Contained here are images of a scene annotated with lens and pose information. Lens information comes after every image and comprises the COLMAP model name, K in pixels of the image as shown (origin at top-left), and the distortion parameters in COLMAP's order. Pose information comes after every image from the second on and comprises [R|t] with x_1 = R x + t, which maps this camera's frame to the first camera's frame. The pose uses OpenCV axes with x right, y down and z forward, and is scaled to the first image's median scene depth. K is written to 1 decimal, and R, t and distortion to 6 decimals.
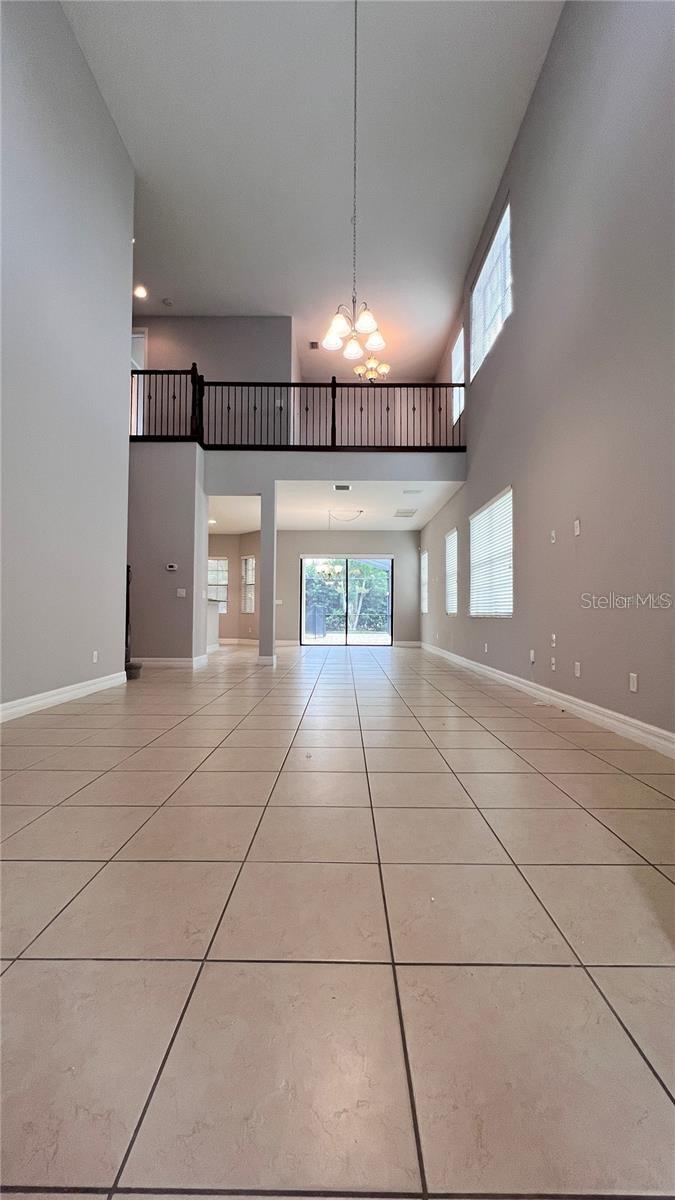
lens RADIAL K [[482.2, 0, 337.5], [0, 482.2, 600.0], [0, 0, 1]] dist [0.000352, 0.000055]
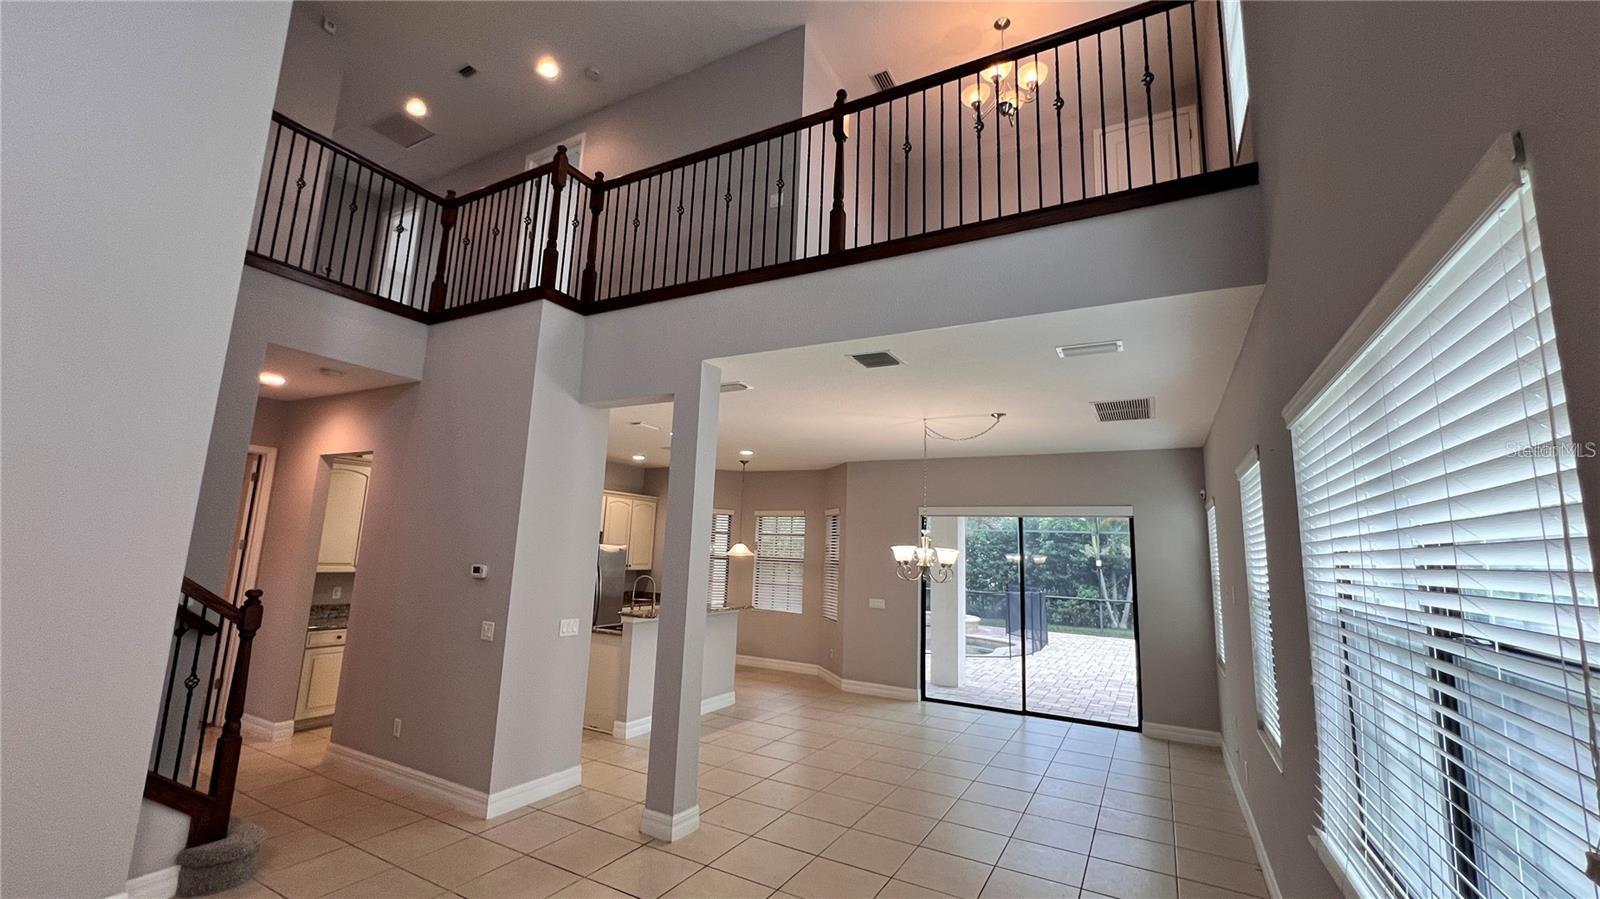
lens RADIAL K [[640.6, 0, 800.0], [0, 640.6, 449.5], [0, 0, 1]] dist [-0.003017, 0.000190]
pose [[0.880512, -0.049373, -0.471446, 0.187959], [-0.017338, 0.990541, -0.136117, -0.093002], [0.473707, 0.128027, 0.871327, 0.537662]]
